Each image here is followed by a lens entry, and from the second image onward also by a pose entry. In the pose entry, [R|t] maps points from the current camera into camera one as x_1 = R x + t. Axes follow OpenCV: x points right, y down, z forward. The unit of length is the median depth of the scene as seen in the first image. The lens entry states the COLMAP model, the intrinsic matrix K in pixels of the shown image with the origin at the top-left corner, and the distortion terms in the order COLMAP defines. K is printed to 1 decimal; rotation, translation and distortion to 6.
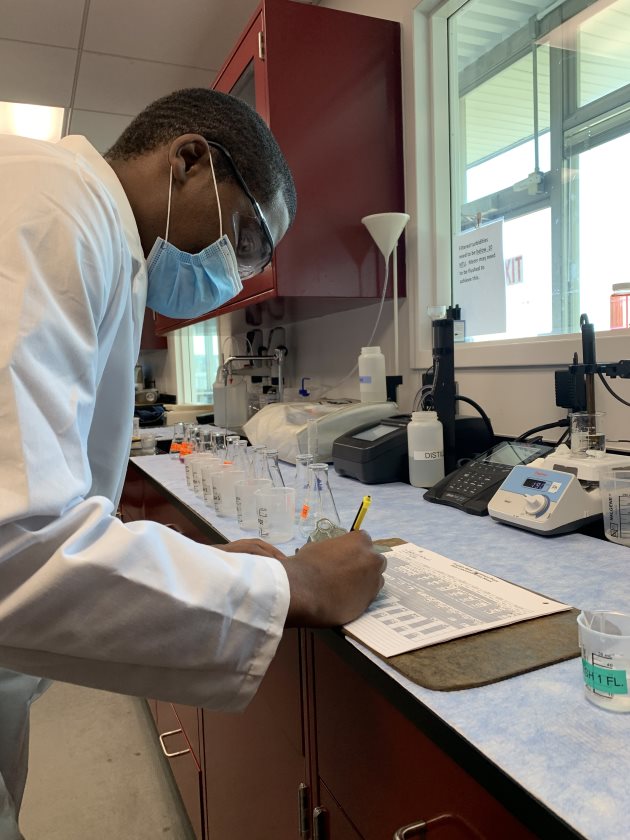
lens RADIAL K [[637.8, 0, 313.6], [0, 637.8, 420.3], [0, 0, 1]] dist [0.013495, -0.009125]
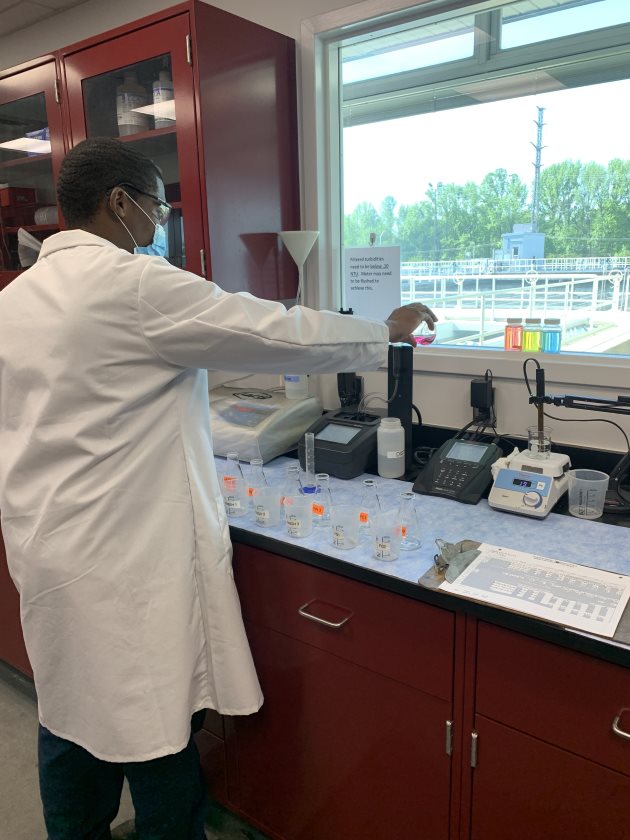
lens RADIAL K [[637.8, 0, 314.7], [0, 637.8, 418.3], [0, 0, 1]] dist [0.013495, -0.009125]
pose [[0.864302, -0.101454, 0.492635, -0.603143], [0.030695, 0.988259, 0.149670, -0.219362], [-0.502035, -0.114239, 0.857269, -0.006555]]
